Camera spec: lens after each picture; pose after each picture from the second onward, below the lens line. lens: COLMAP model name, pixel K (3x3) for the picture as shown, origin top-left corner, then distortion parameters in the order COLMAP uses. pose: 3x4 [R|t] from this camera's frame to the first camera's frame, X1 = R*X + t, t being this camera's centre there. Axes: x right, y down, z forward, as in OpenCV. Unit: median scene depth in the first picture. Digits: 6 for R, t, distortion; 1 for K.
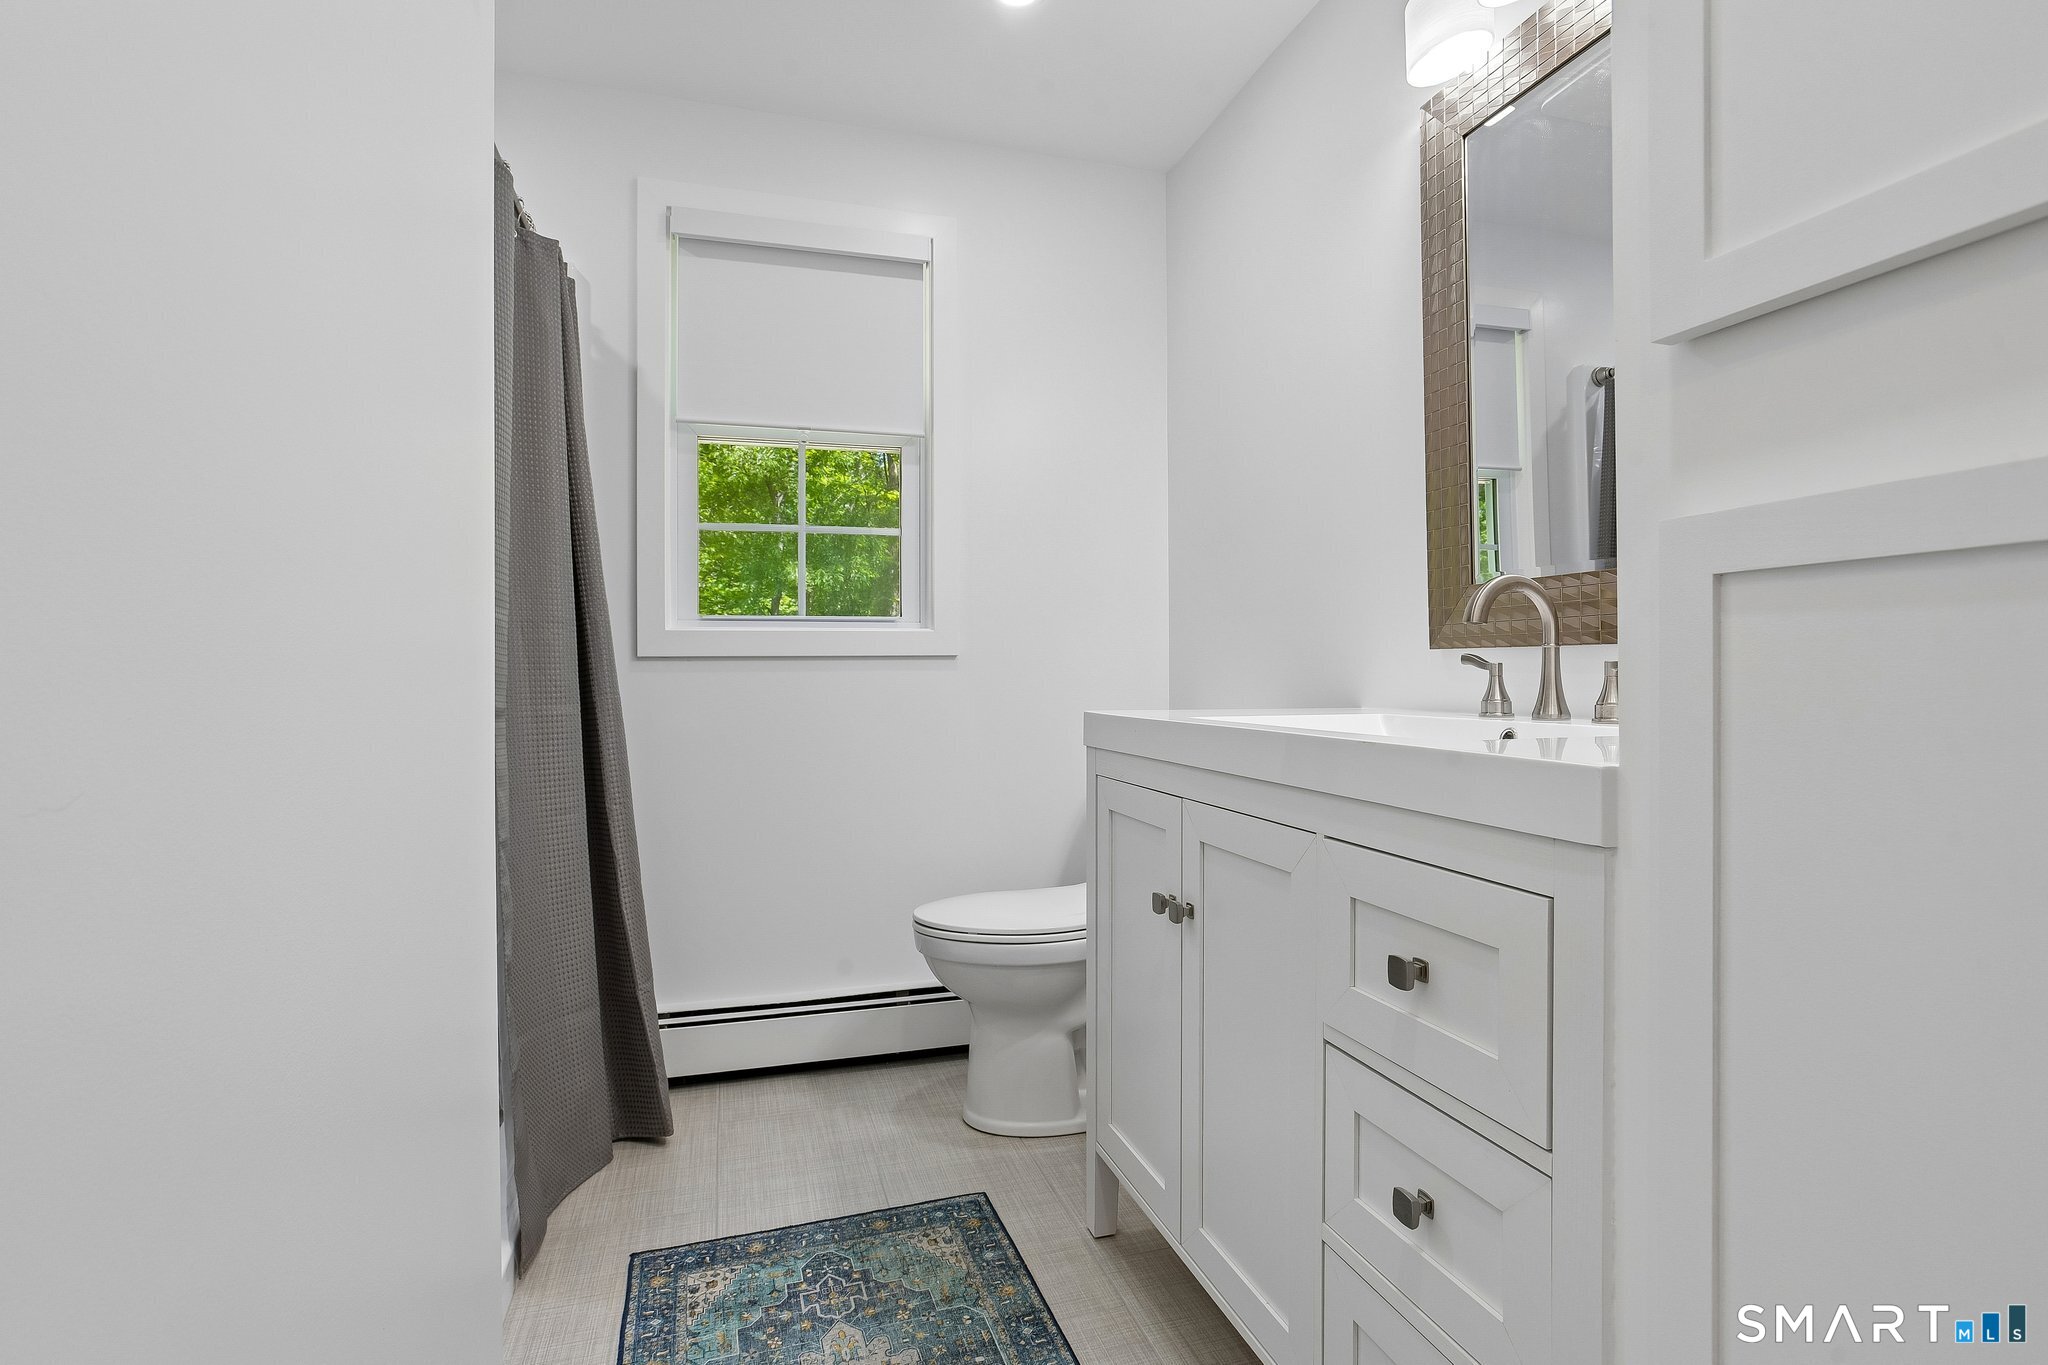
lens RADIAL K [[996.9, 0, 1033.9], [0, 996.9, 688.5], [0, 0, 1]] dist [-0.062028, 0.027977]
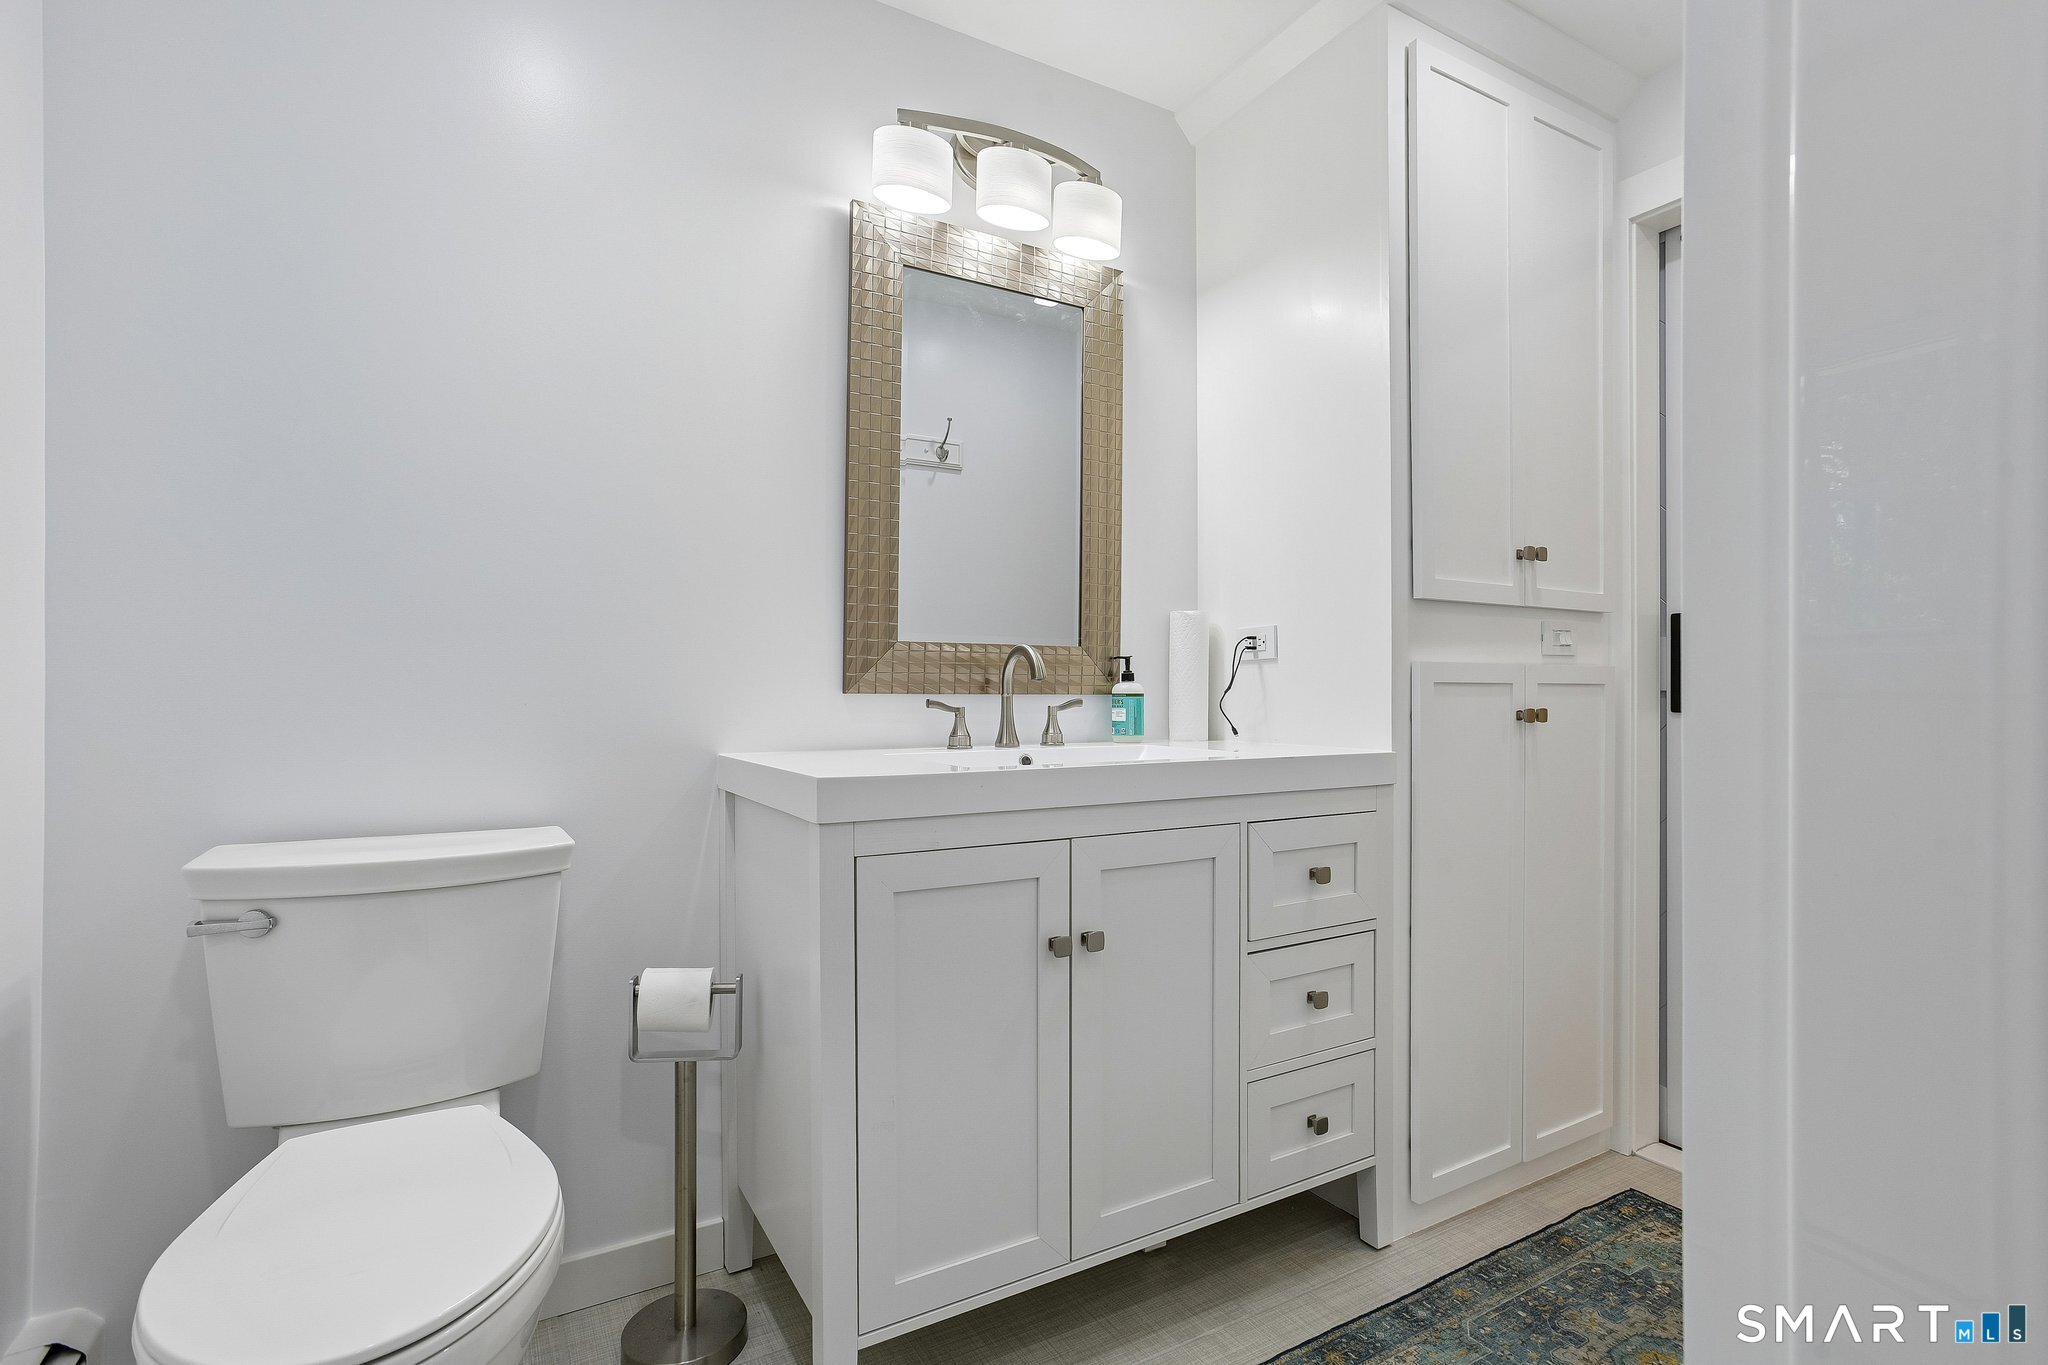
lens RADIAL K [[996.9, 0, 1033.9], [0, 996.9, 688.5], [0, 0, 1]] dist [-0.062028, 0.027977]
pose [[-0.230177, -0.002131, 0.973146, -0.845646], [0.009396, 0.999946, 0.004412, -0.054918], [-0.973103, 0.010160, -0.230145, 1.210873]]
